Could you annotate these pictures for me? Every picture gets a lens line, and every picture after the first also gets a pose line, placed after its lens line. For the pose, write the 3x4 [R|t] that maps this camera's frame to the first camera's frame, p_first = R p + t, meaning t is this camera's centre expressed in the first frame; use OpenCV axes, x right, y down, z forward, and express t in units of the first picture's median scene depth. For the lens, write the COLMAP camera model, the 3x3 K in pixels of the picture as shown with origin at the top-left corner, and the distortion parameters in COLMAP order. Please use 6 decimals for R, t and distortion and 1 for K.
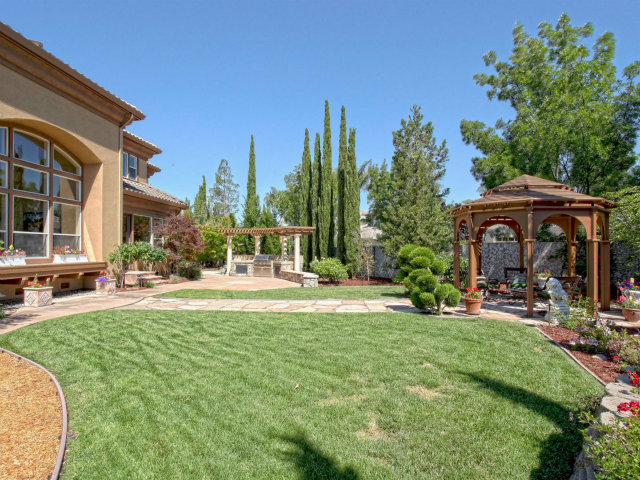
lens RADIAL K [[319.3, 0, 321.4], [0, 319.3, 247.4], [0, 0, 1]] dist [-0.064706, 0.025808]
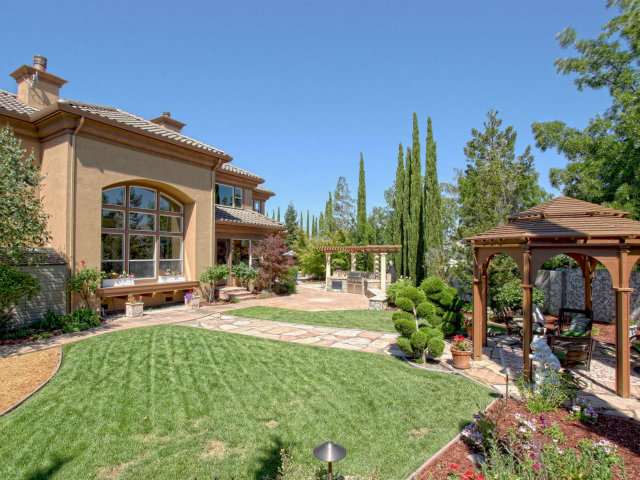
lens RADIAL K [[319.3, 0, 321.4], [0, 319.3, 247.4], [0, 0, 1]] dist [-0.064706, 0.025808]
pose [[0.920620, -0.010012, -0.390331, 0.243631], [-0.002954, 0.999464, -0.032604, -0.046385], [0.390448, 0.031169, 0.920097, 0.027548]]
